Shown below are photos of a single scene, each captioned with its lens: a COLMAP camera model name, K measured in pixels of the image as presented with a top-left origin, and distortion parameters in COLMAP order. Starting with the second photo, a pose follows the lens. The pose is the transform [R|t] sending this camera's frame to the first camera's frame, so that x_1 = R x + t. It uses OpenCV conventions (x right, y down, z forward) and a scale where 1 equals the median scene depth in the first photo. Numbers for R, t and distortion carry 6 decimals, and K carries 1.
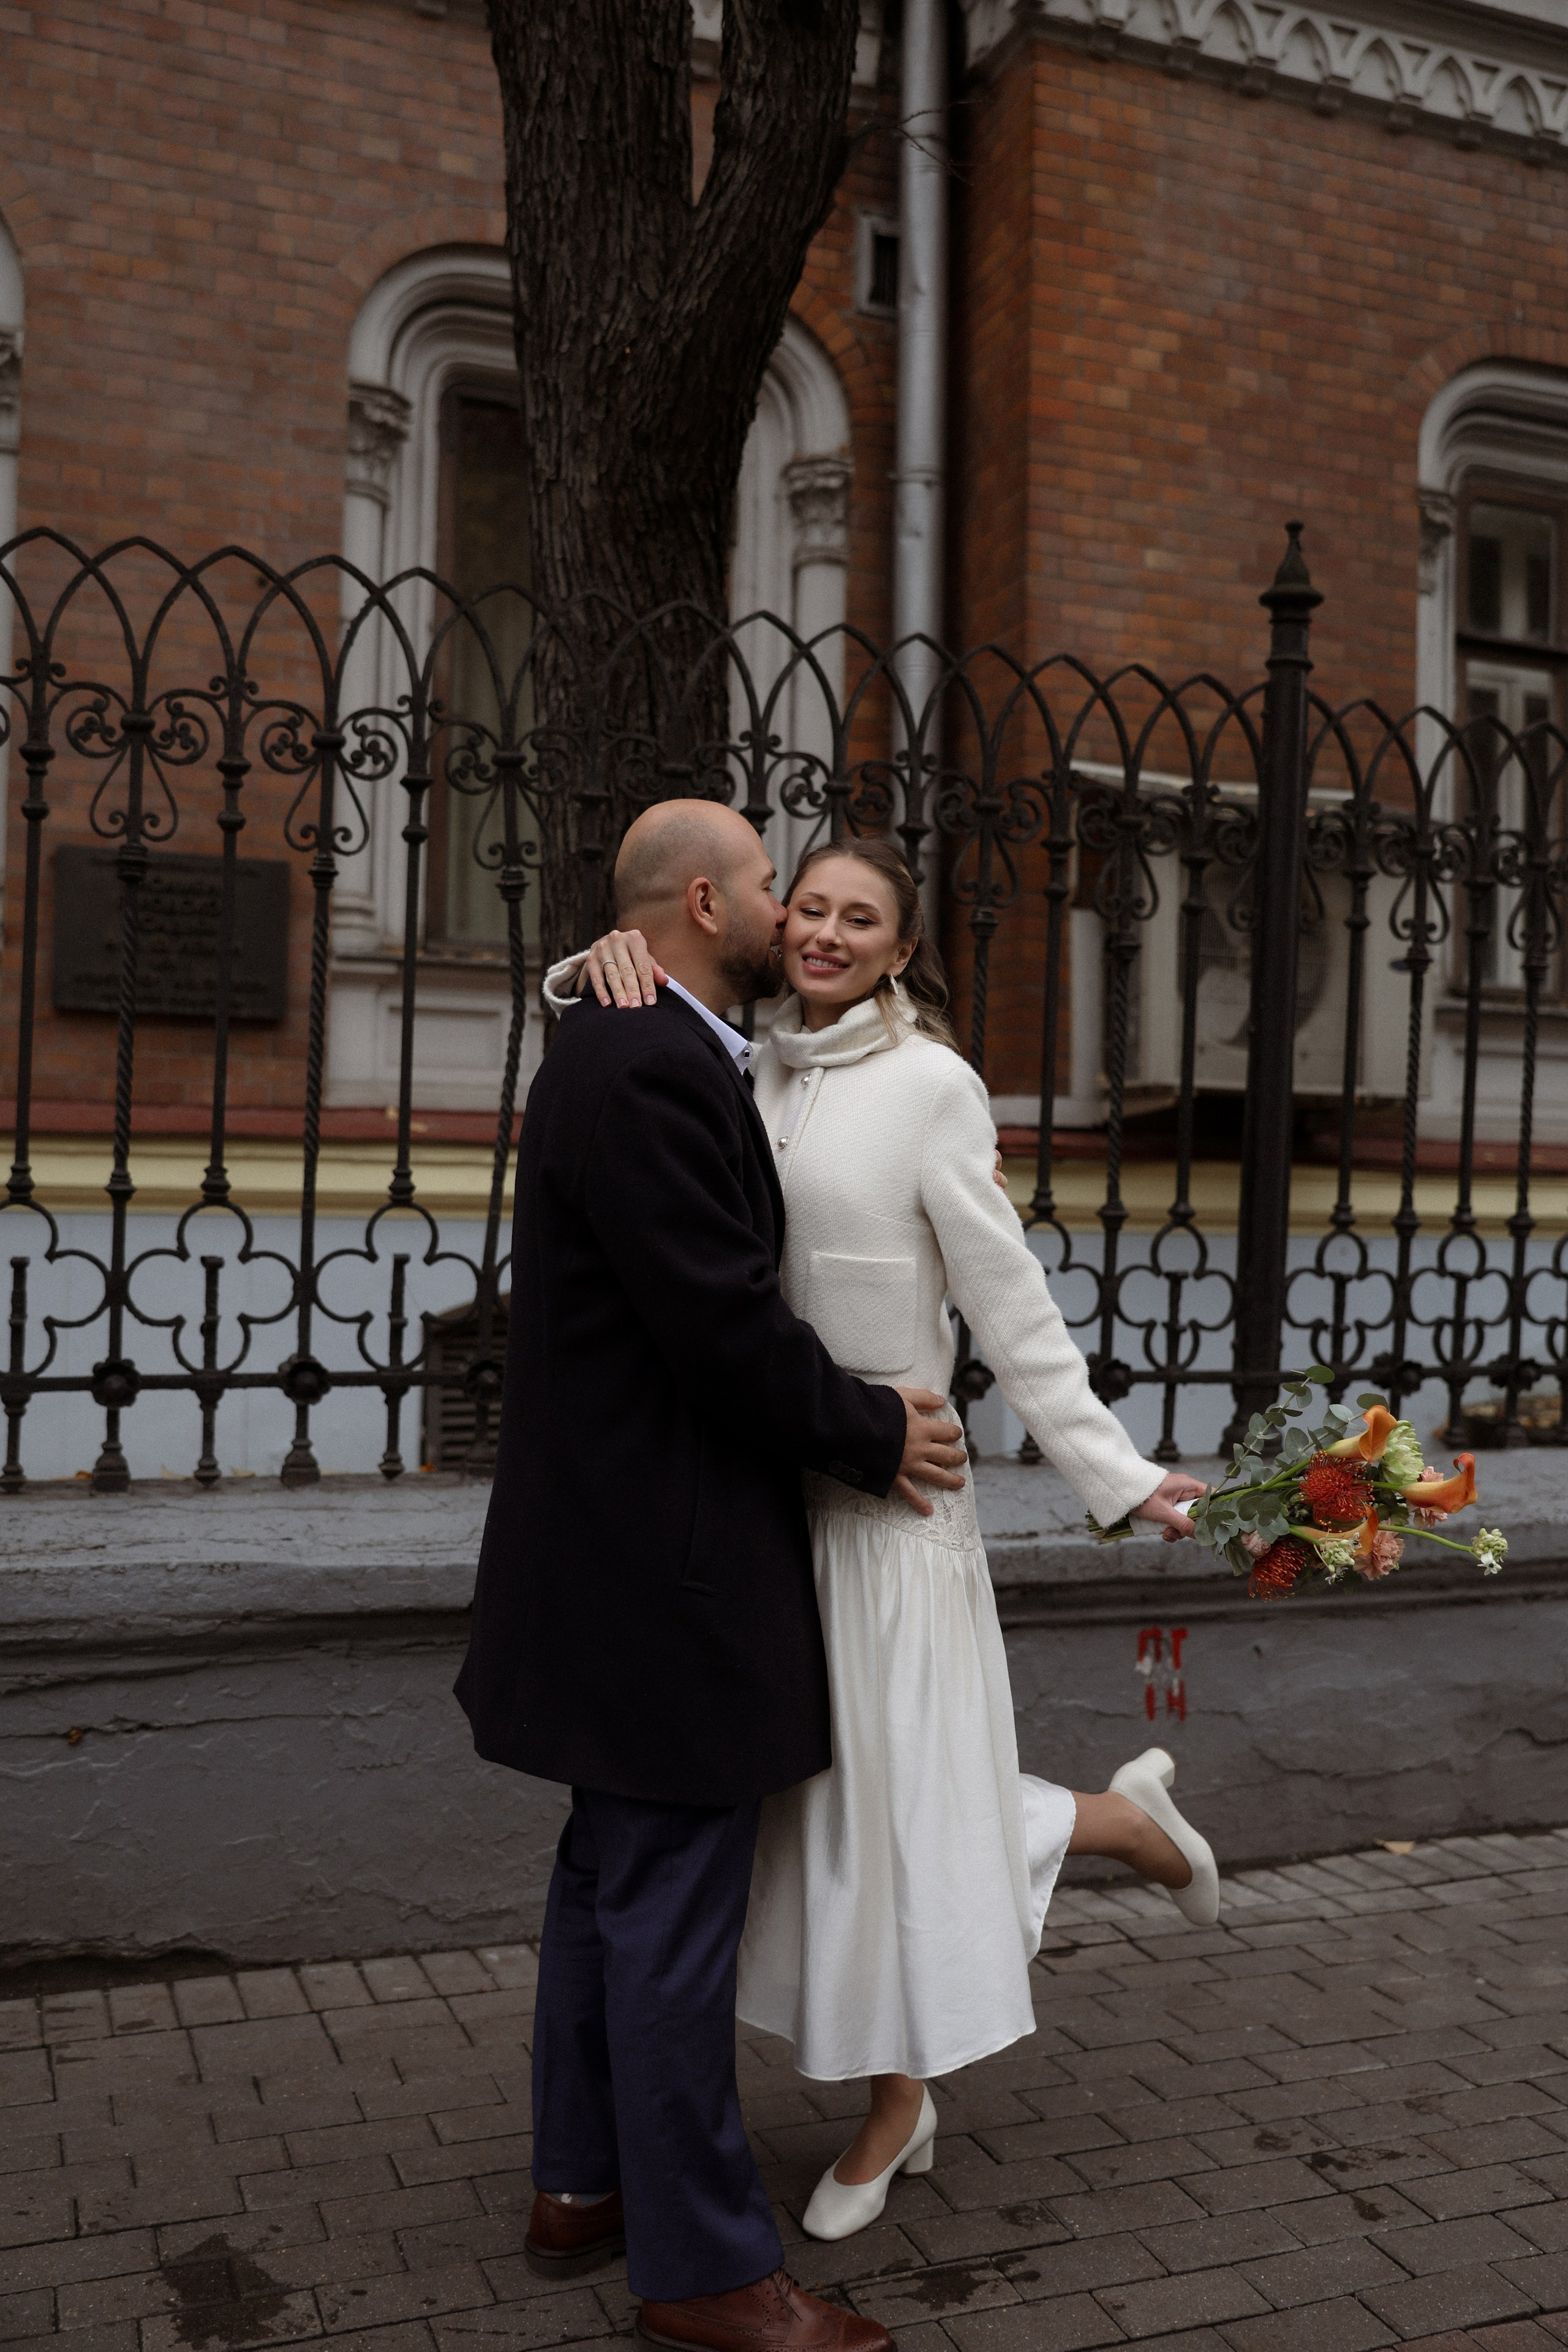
lens RADIAL K [[2058.8, 0, 784.0], [0, 2058.8, 1176.0], [0, 0, 1]] dist [-0.085012, 0.127079]
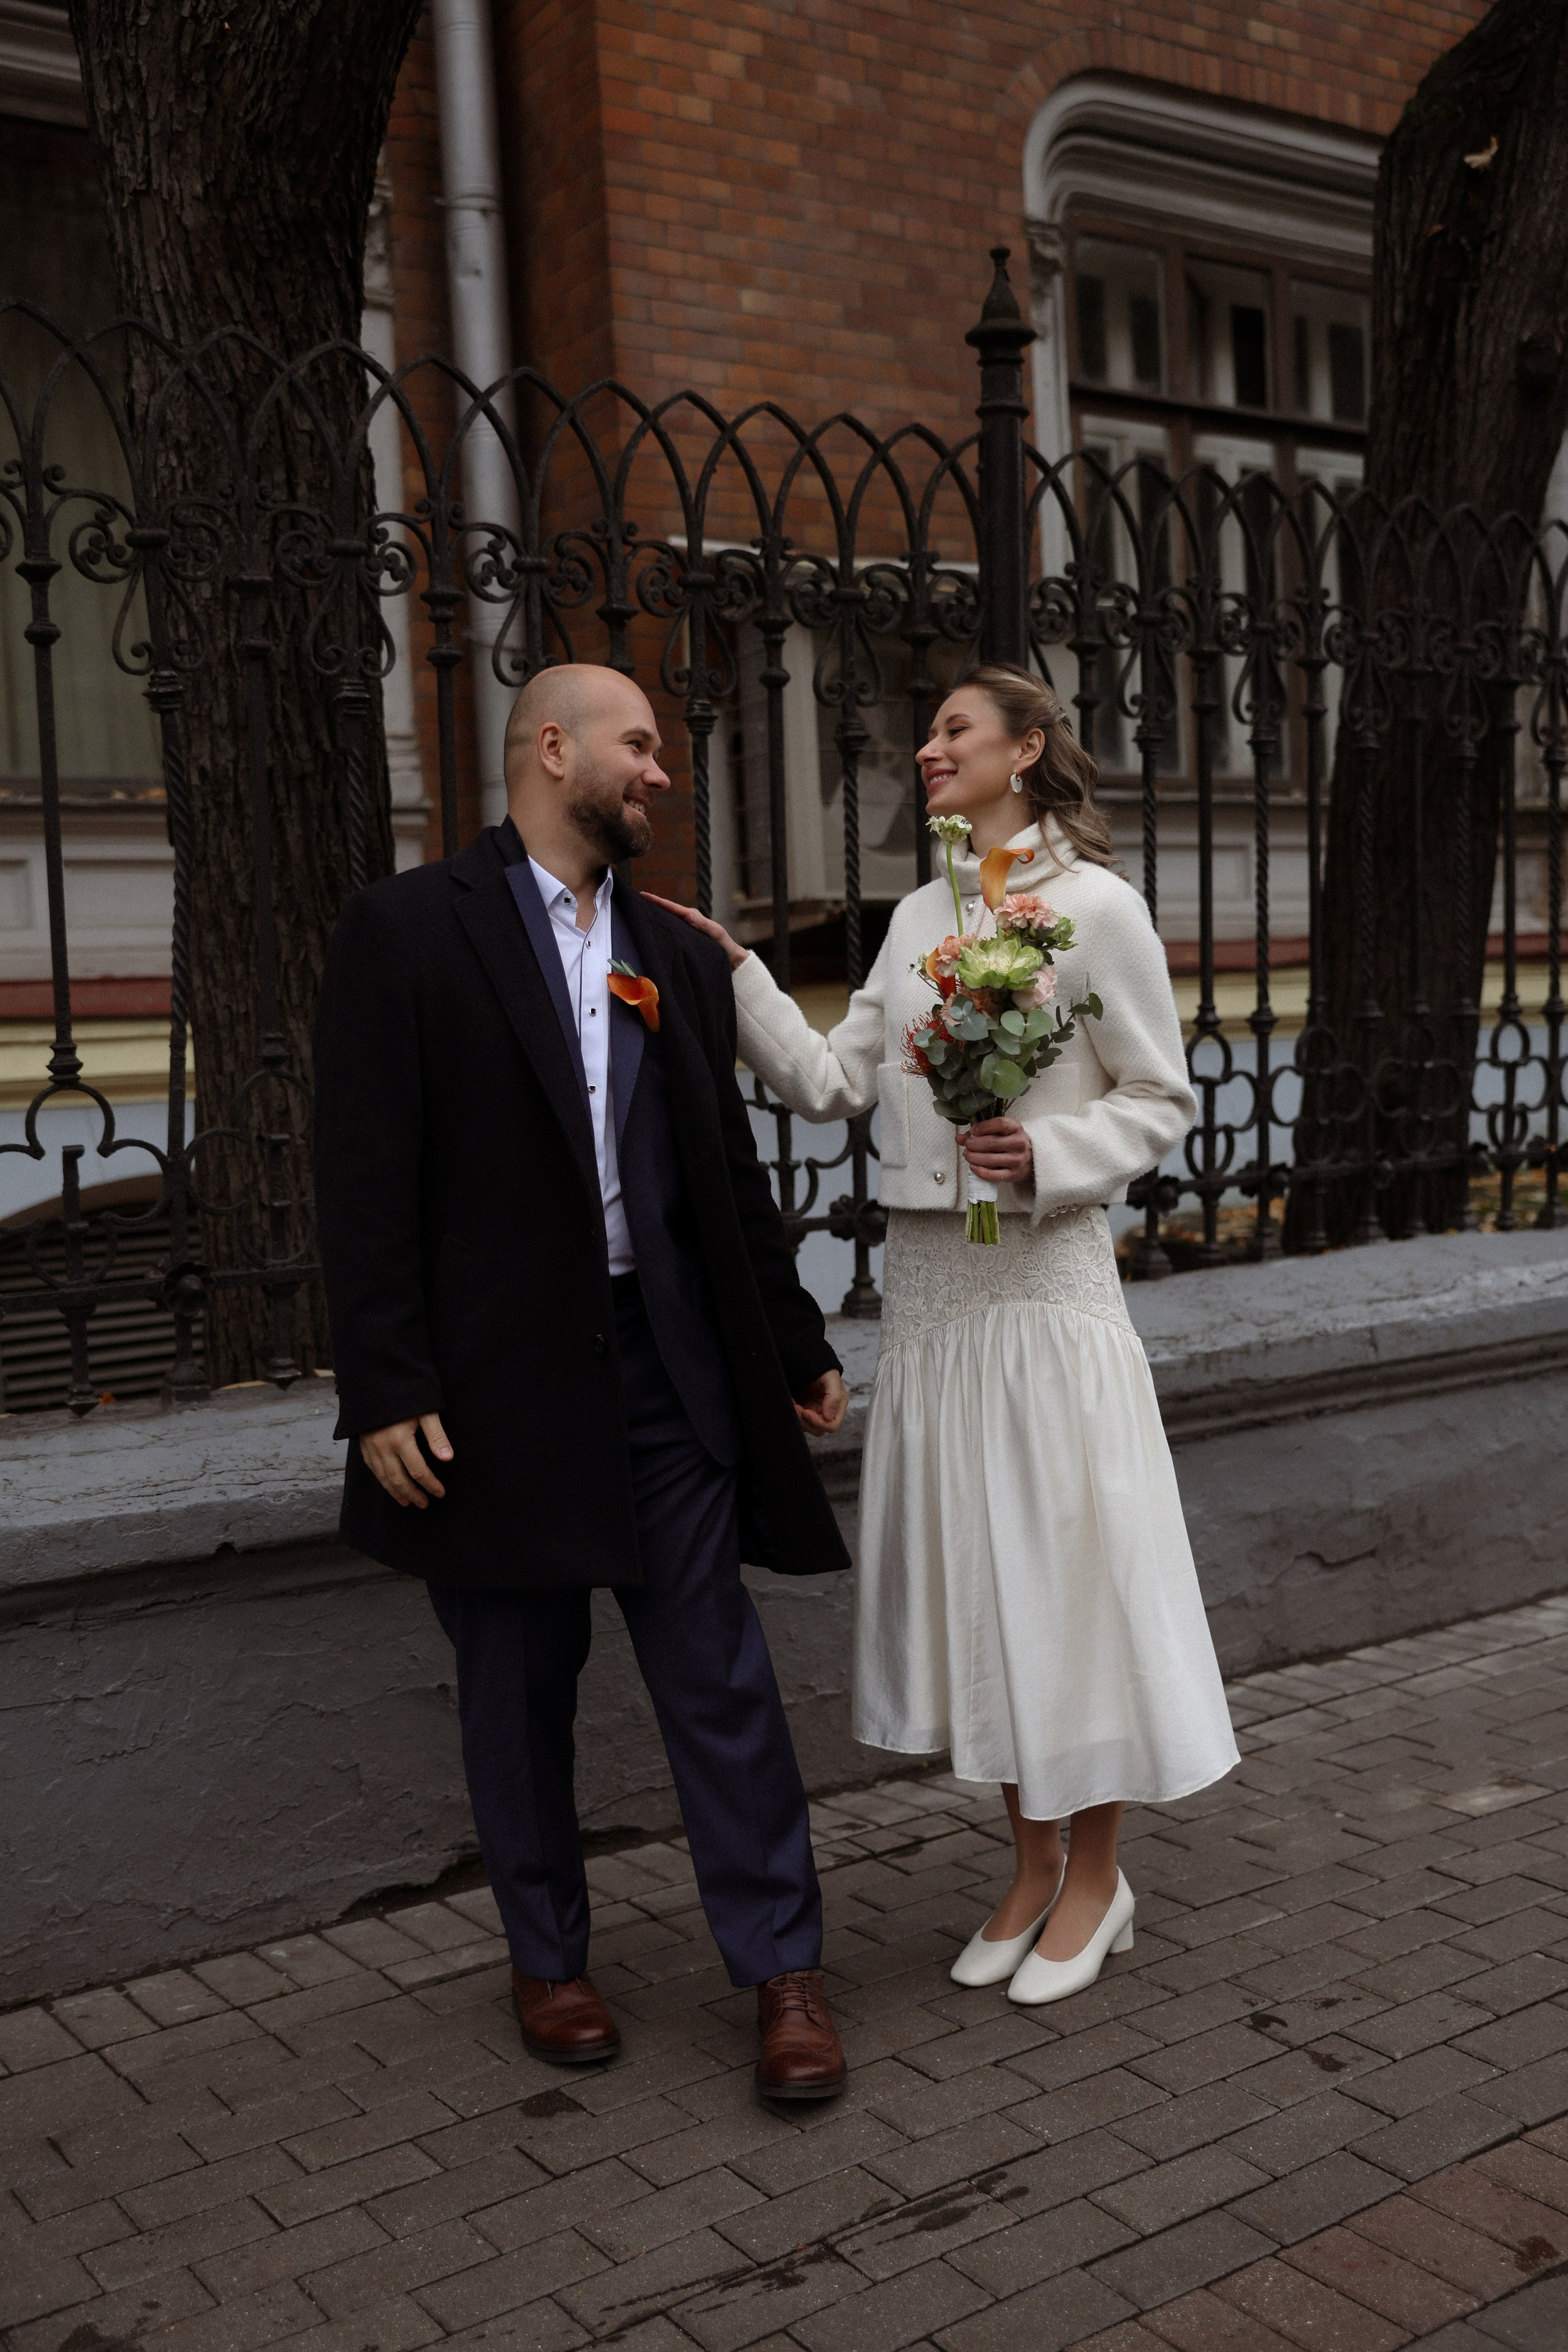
lens RADIAL K [[2305.7, 0, 784.0], [0, 2305.7, 1176.0], [0, 0, 1]] dist [-0.046879, 0.110930]
pose [[0.971367, -0.084840, 0.221922, -0.101700], [0.070113, 0.994833, 0.073434, 0.001871], [-0.227005, -0.055771, 0.972295, 0.026385]]
